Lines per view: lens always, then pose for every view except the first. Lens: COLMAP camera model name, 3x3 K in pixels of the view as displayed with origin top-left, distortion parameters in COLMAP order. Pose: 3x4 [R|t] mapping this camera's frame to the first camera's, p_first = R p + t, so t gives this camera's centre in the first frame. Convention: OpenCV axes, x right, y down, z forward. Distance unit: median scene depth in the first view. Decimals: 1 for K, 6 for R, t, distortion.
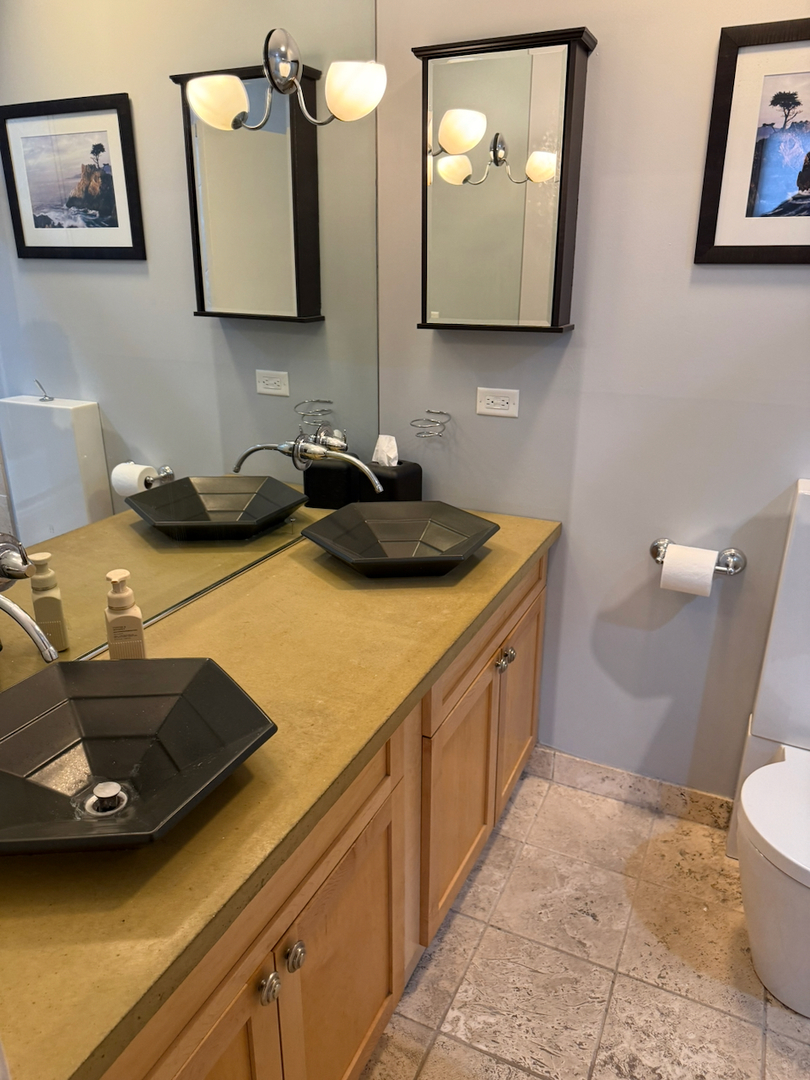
lens RADIAL K [[779.8, 0, 405.0], [0, 779.8, 540.0], [0, 0, 1]] dist [0.110357, -0.146573]
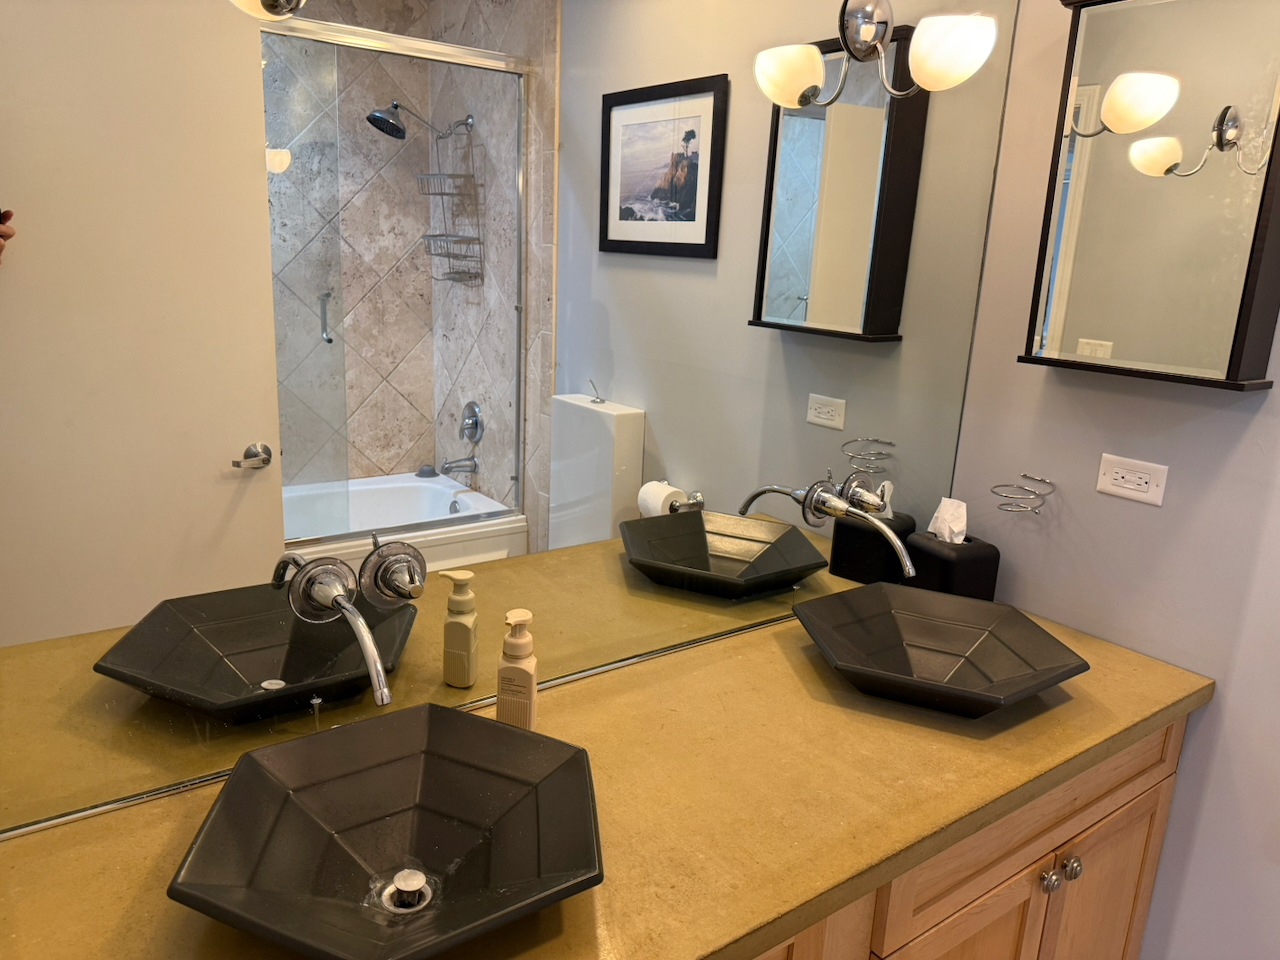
lens RADIAL K [[924.2, 0, 640.0], [0, 924.2, 480.0], [0, 0, 1]] dist [0.110357, -0.146573]
pose [[0.879698, 0.154378, -0.449776, 0.108011], [-0.202493, 0.977409, -0.060569, -0.040527], [0.430264, 0.144359, 0.891085, 0.100048]]
